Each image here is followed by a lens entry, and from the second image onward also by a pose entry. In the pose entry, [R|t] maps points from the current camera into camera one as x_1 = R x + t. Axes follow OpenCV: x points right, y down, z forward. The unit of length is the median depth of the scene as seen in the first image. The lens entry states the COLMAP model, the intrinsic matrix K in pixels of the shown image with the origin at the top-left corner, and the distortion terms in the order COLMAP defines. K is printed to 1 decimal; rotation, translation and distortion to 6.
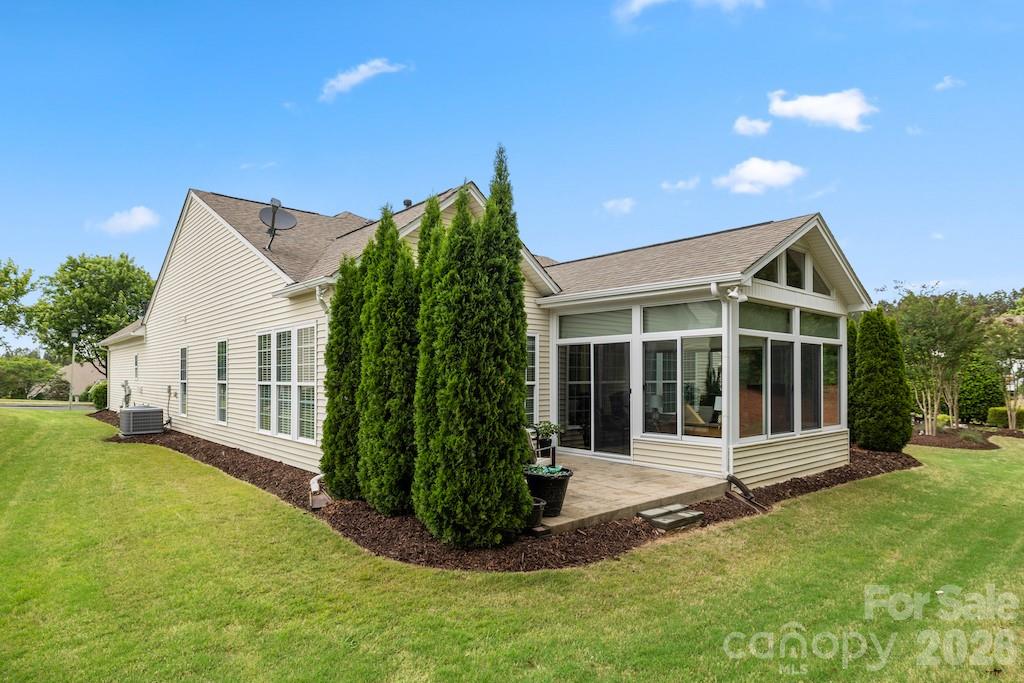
lens RADIAL K [[583.6, 0, 514.9], [0, 583.6, 365.3], [0, 0, 1]] dist [0.007666, 0.000875]
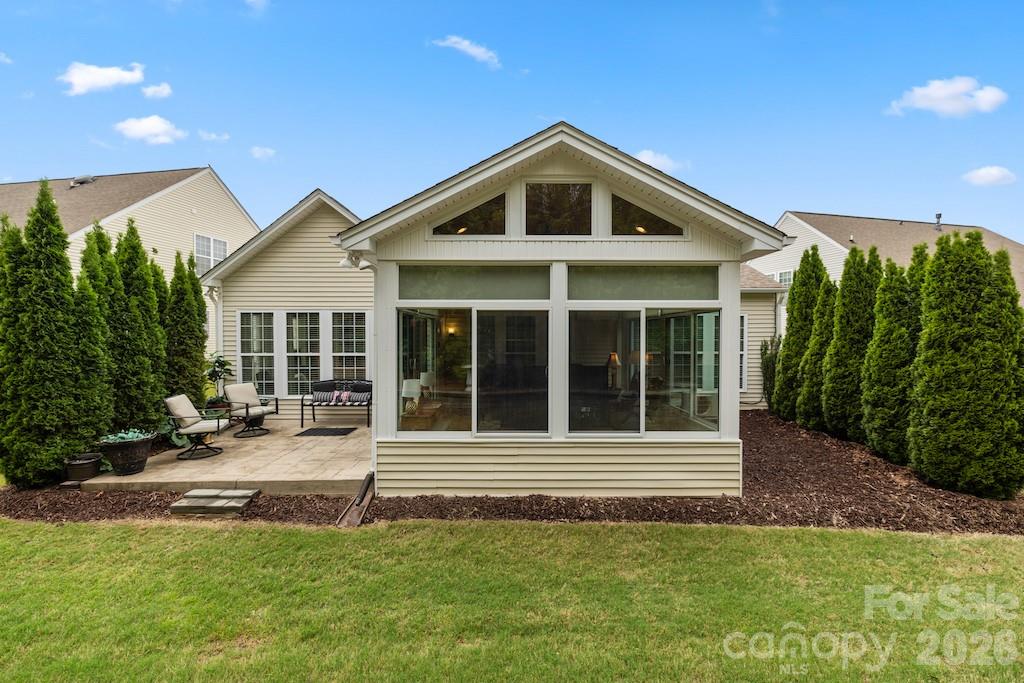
lens RADIAL K [[454.0, 0, 463.6], [0, 454.0, 340.2], [0, 0, 1]] dist [-0.004276, -0.000495]
pose [[0.767805, 0.007063, -0.640644, 0.811433], [0.003984, 0.999867, 0.015798, -0.009816], [0.640671, -0.014682, 0.767675, 0.540021]]
